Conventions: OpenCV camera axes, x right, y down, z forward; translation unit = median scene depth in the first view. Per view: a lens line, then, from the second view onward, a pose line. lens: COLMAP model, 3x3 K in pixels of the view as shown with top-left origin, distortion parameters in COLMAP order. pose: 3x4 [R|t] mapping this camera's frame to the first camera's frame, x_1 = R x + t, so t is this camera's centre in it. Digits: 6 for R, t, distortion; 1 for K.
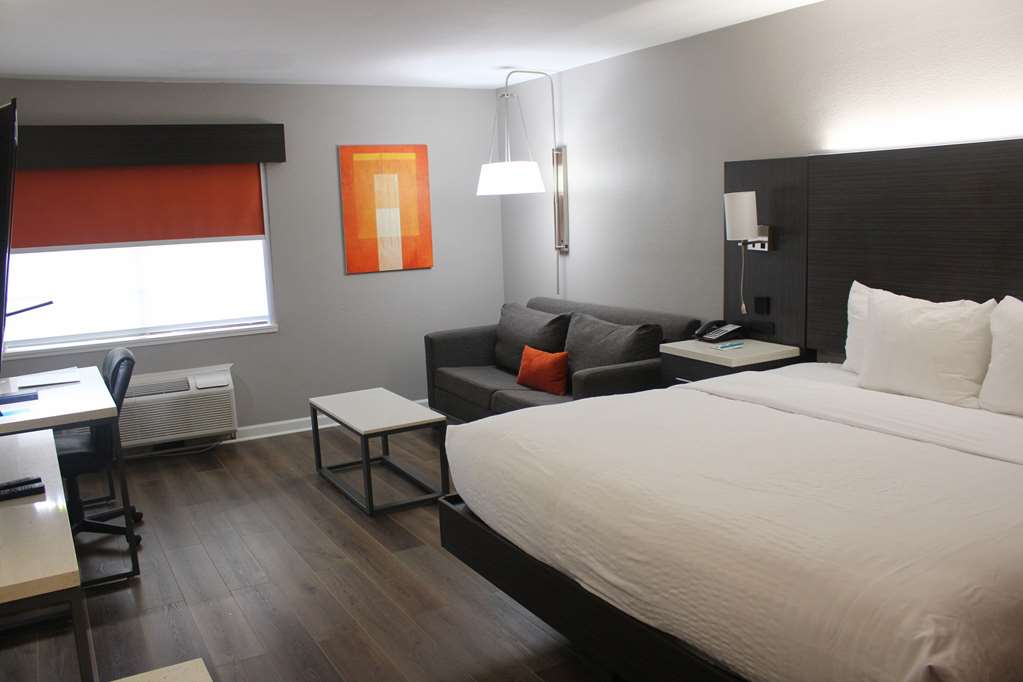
lens RADIAL K [[854.7, 0, 511.5], [0, 854.7, 341.0], [0, 0, 1]] dist [-0.076320, -0.002594]
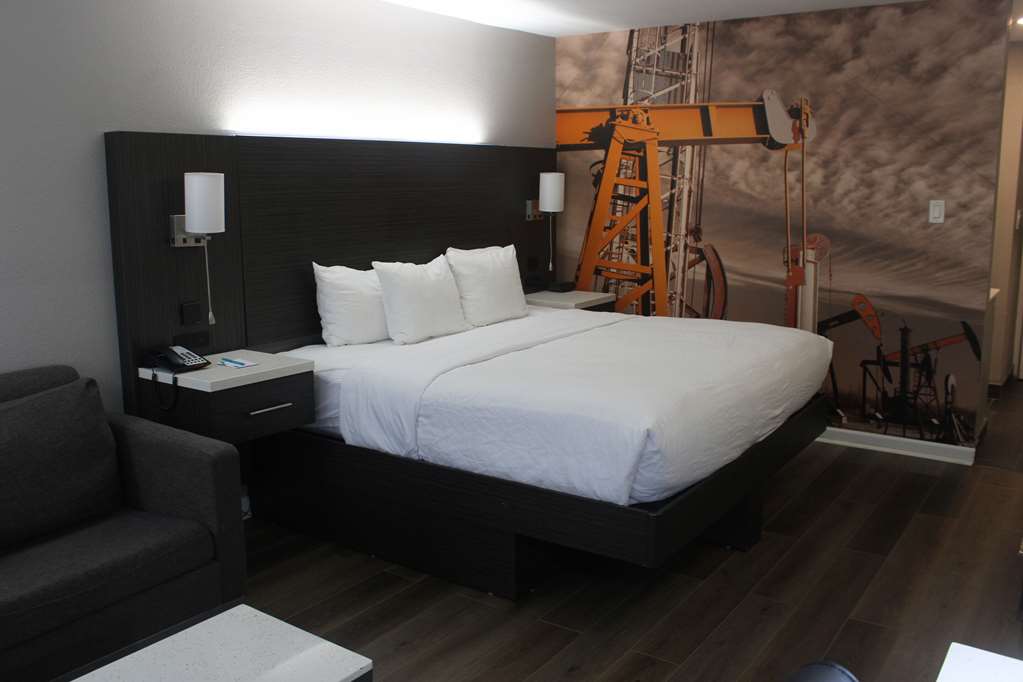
lens RADIAL K [[875.4, 0, 511.5], [0, 875.4, 341.0], [0, 0, 1]] dist [-0.002898, -0.000915]
pose [[-0.408136, -0.130805, 0.903501, -0.697009], [0.165702, 0.962629, 0.214217, -0.172328], [-0.897757, 0.237142, -0.371209, 1.229848]]
